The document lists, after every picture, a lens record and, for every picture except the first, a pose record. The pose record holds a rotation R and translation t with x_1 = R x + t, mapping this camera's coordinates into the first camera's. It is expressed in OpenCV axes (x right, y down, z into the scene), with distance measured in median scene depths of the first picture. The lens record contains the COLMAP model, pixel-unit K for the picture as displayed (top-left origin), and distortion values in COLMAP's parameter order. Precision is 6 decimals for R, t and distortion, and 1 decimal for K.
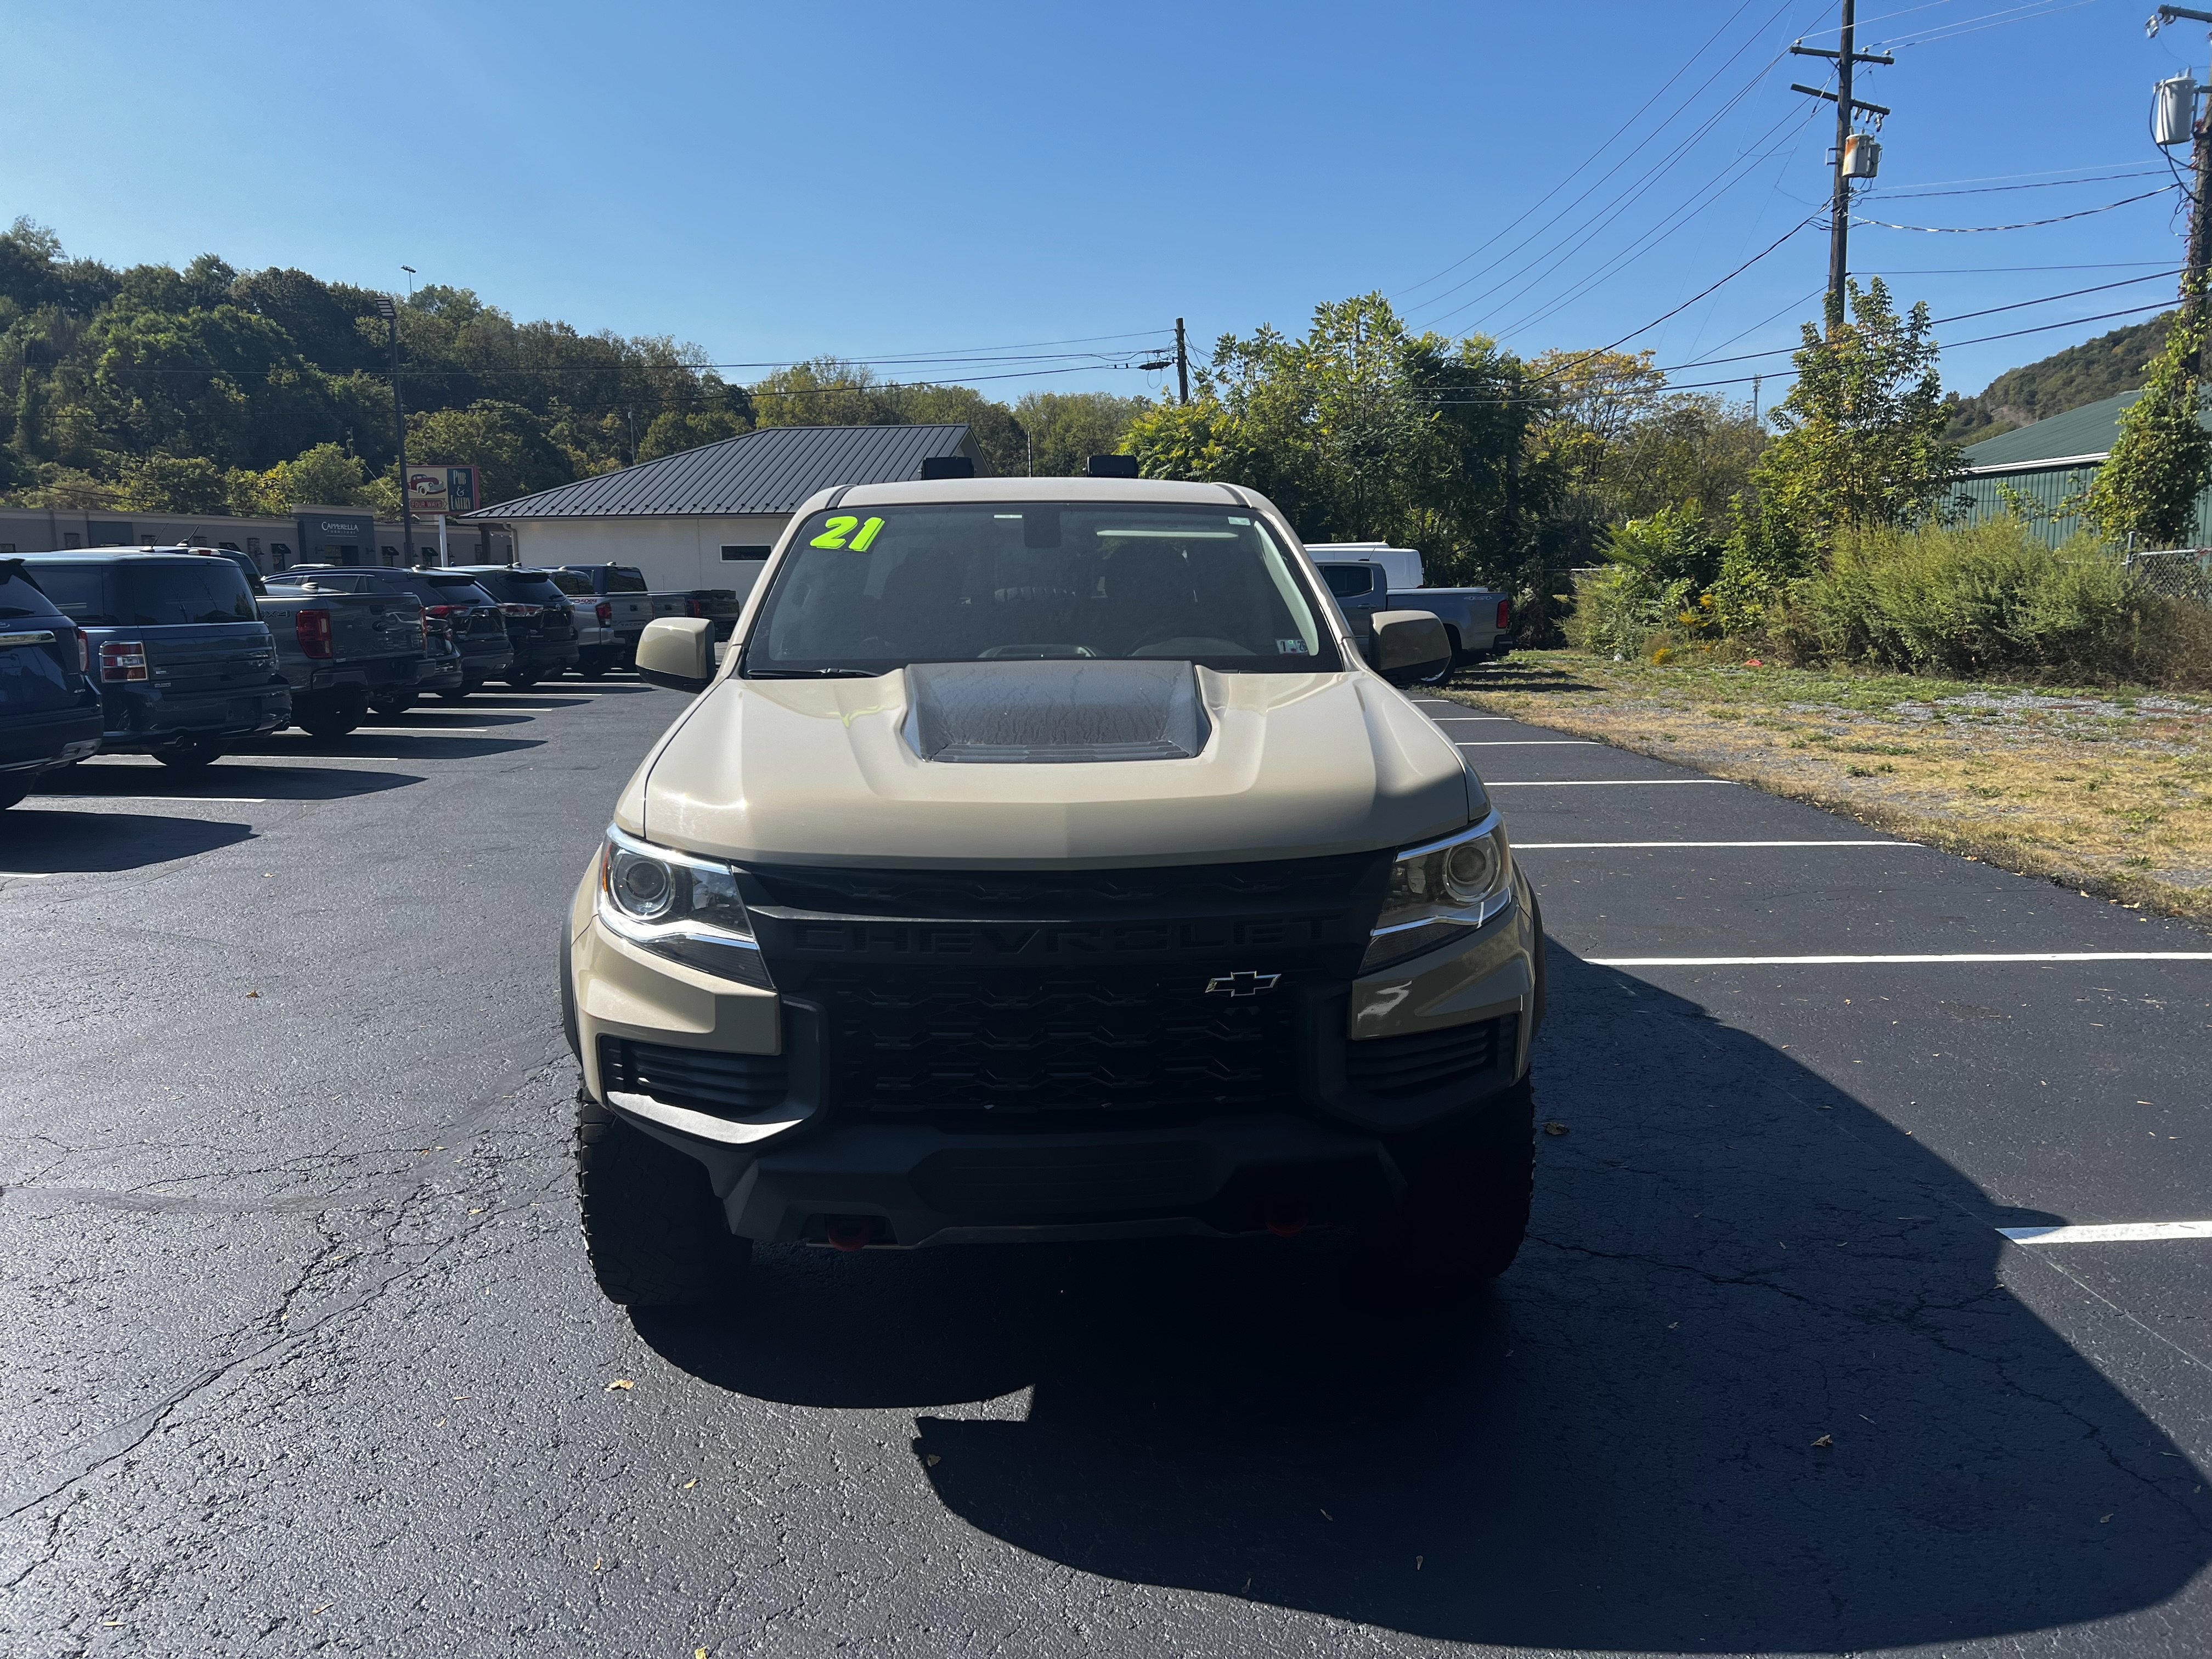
lens RADIAL K [[1662.0, 0, 1109.9], [0, 1662.0, 842.0], [0, 0, 1]] dist [0.053546, -0.061121]
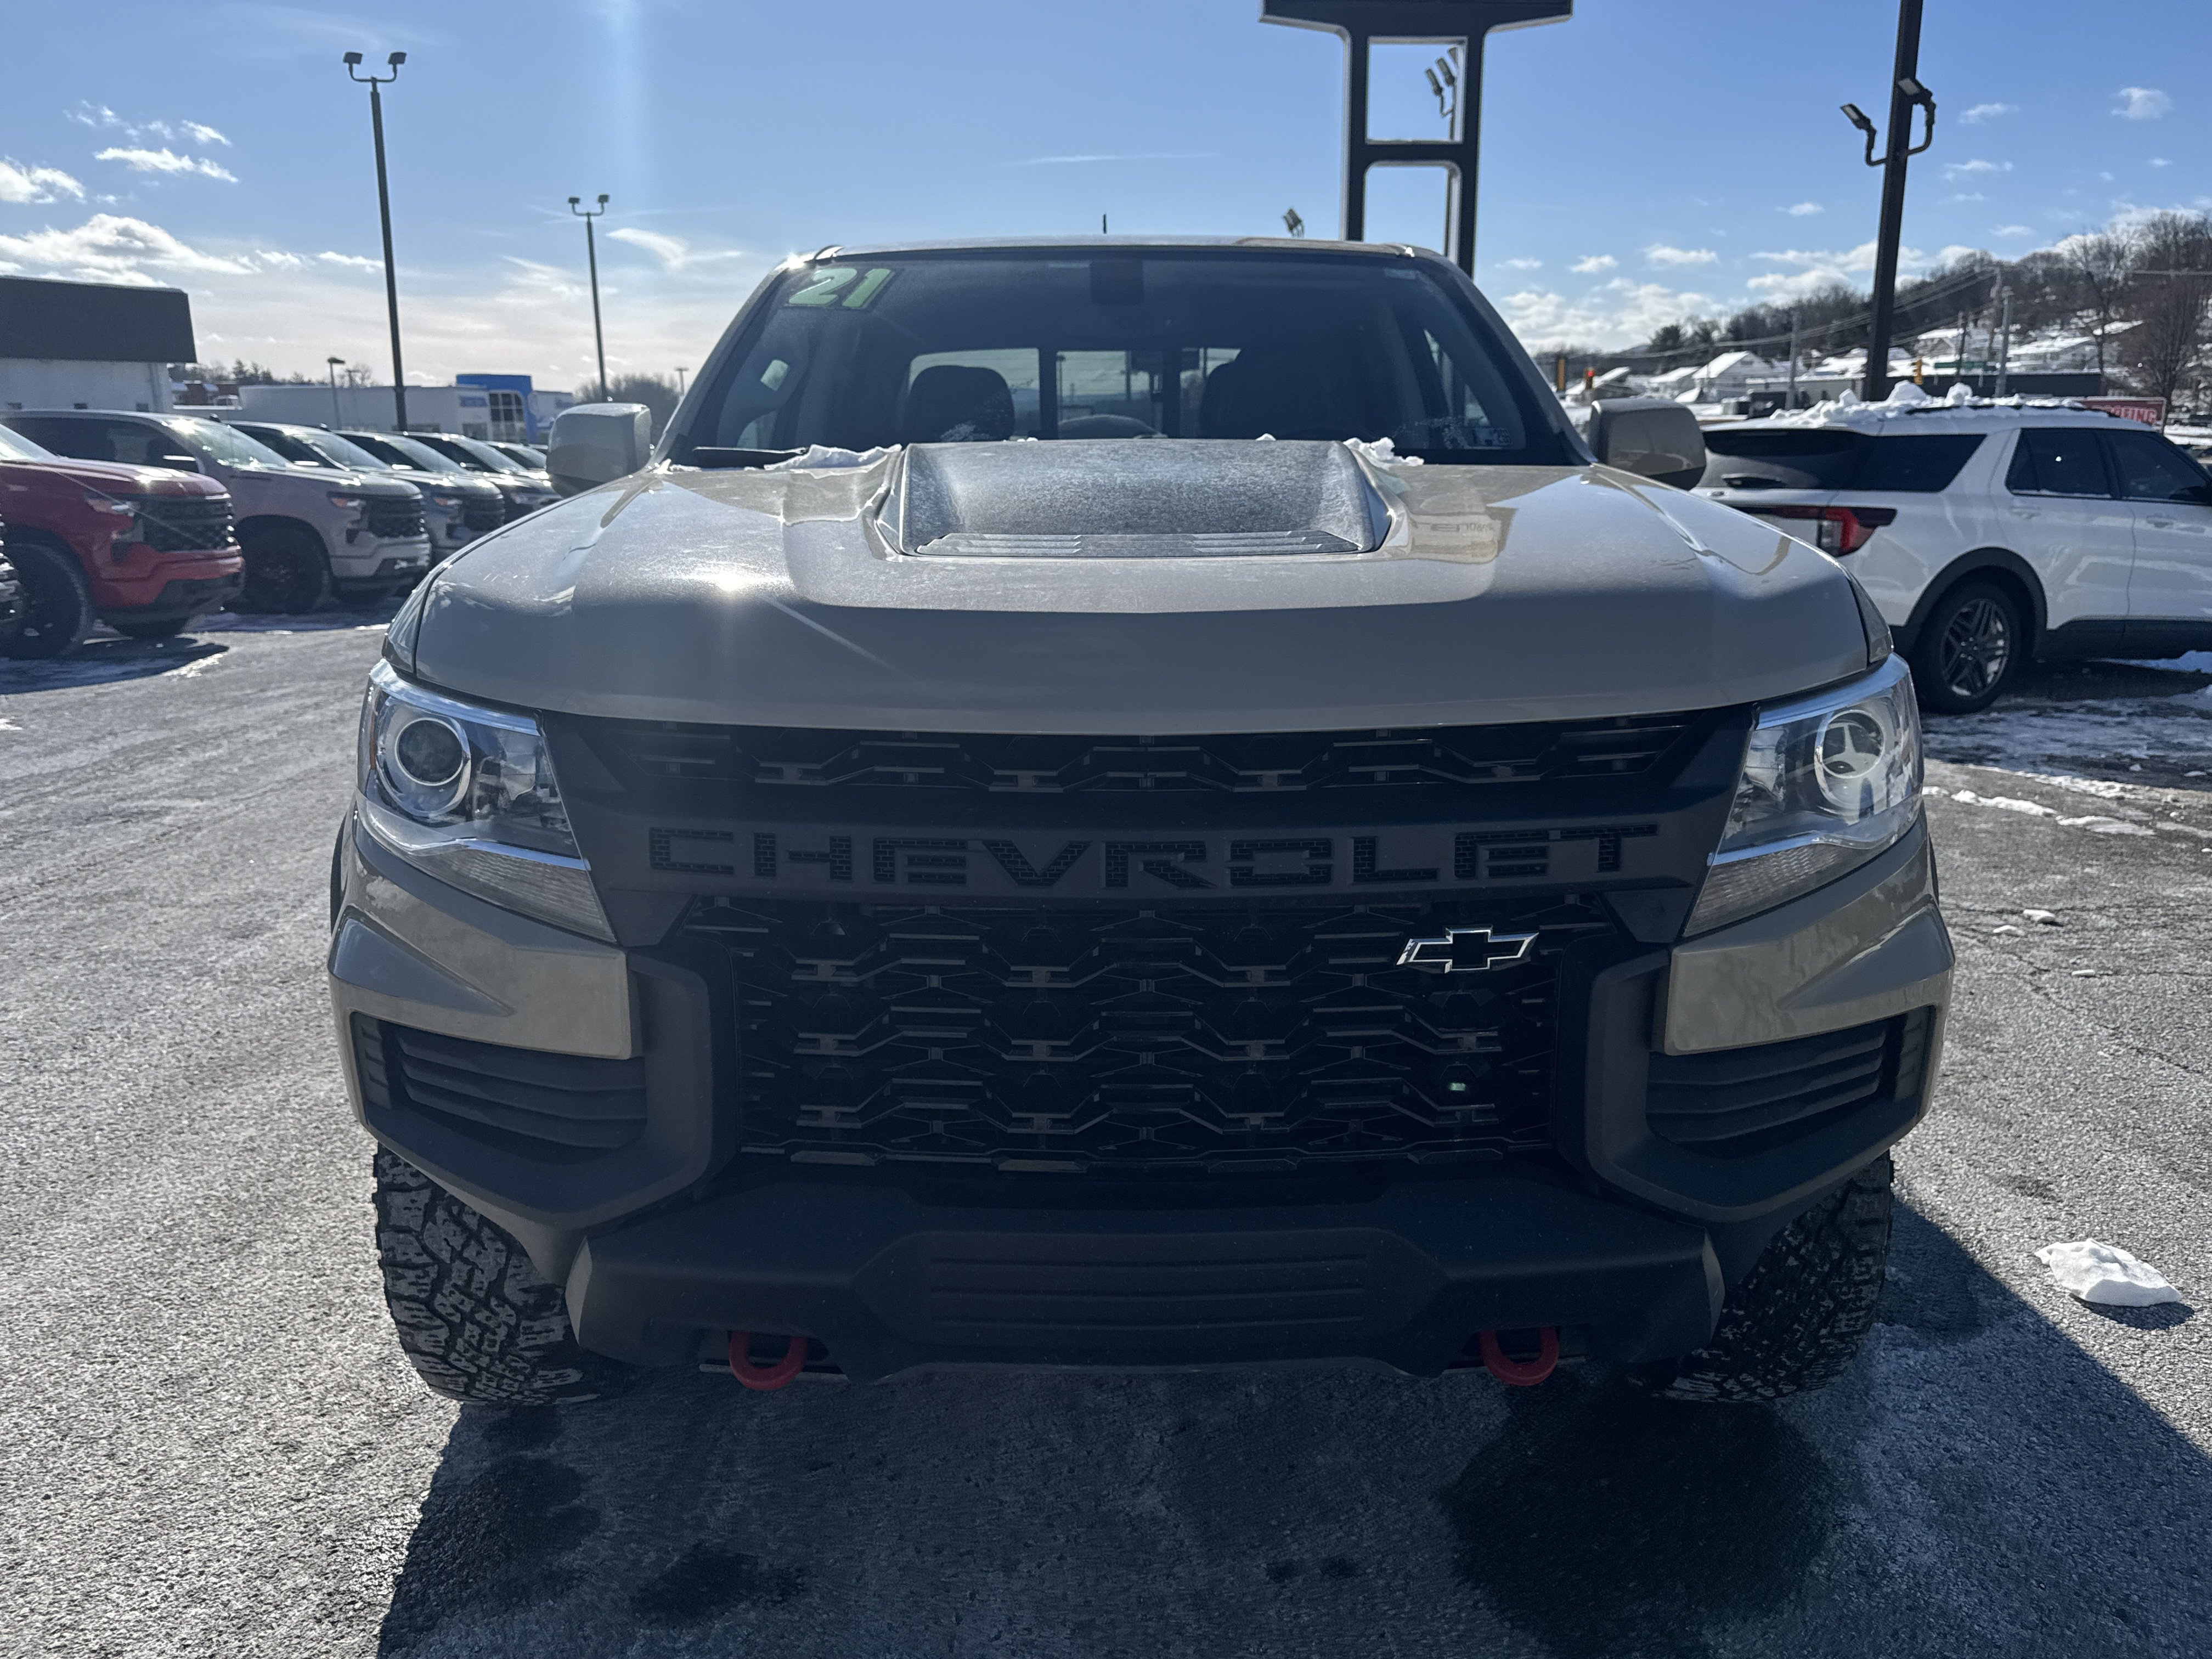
lens RADIAL K [[1662.0, 0, 1099.8], [0, 1662.0, 832.0], [0, 0, 1]] dist [0.053546, -0.061121]
pose [[0.998346, 0.015606, -0.055333, -0.005273], [-0.013501, 0.999178, 0.038216, 0.017579], [0.055884, -0.037405, 0.997736, 0.288579]]
